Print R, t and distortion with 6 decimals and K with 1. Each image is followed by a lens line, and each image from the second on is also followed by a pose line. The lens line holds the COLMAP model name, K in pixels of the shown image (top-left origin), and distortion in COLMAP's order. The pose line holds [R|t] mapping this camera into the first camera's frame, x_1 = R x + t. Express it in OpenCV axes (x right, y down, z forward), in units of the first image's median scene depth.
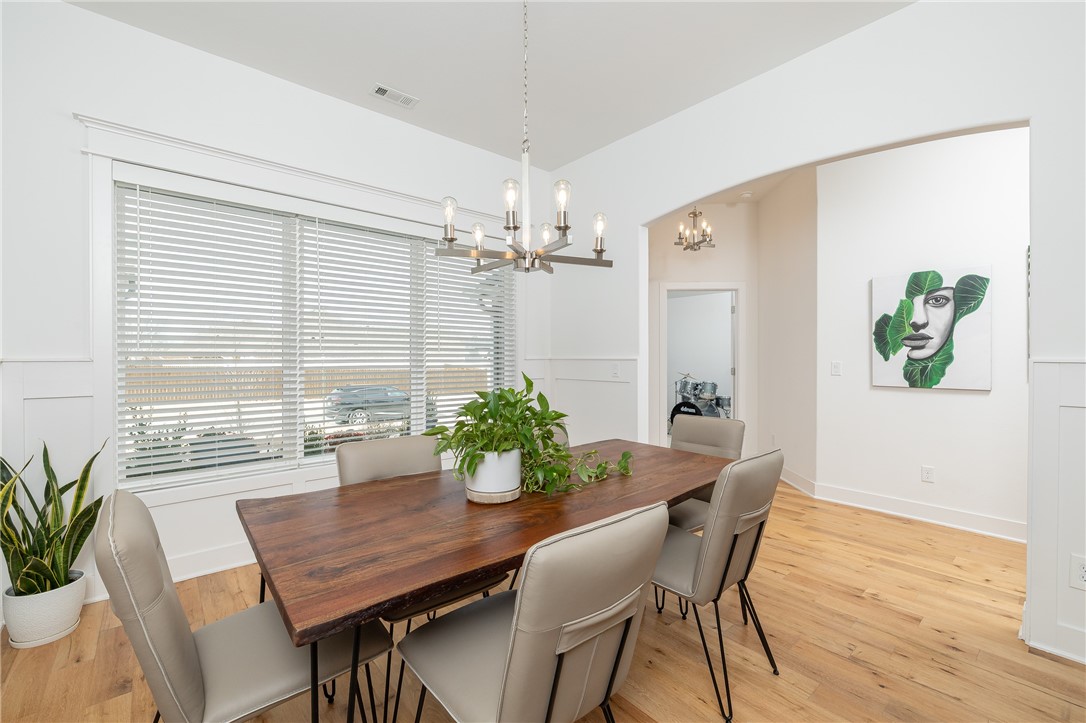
lens RADIAL K [[450.2, 0, 544.2], [0, 450.2, 359.6], [0, 0, 1]] dist [0.000640, -0.000258]
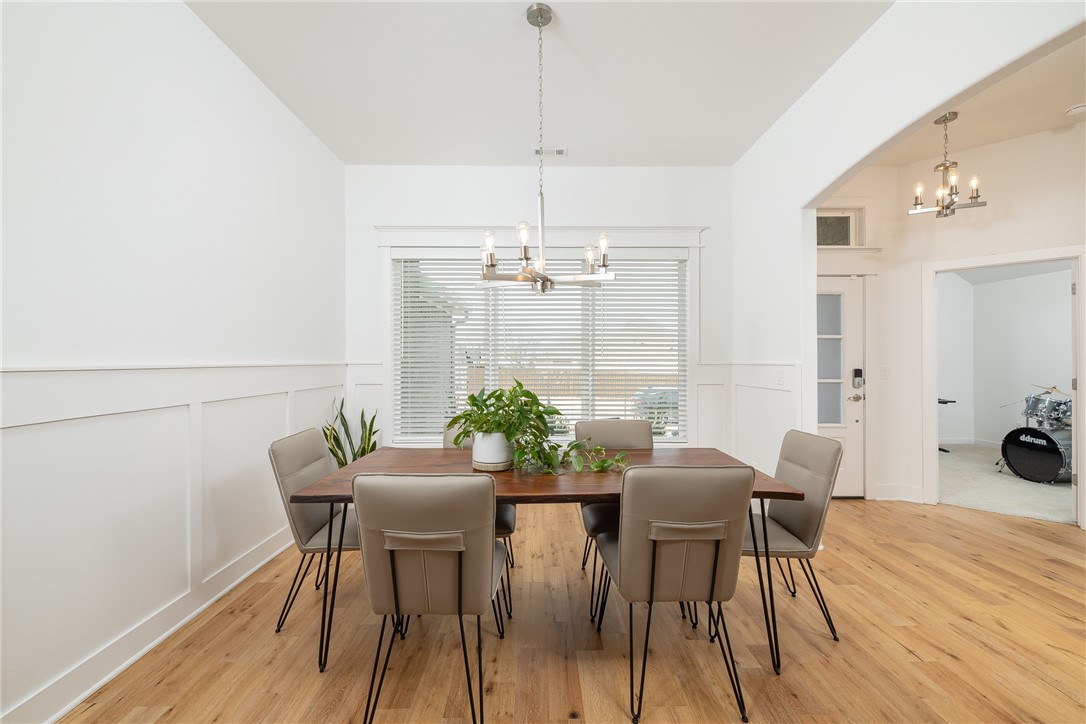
lens RADIAL K [[450.2, 0, 549.0], [0, 450.2, 362.3], [0, 0, 1]] dist [0.000640, -0.000258]
pose [[0.772336, 0.000624, -0.635214, 0.302717], [-0.003813, 0.999986, -0.003654, 0.000351], [0.635203, 0.005245, 0.772328, 0.028564]]
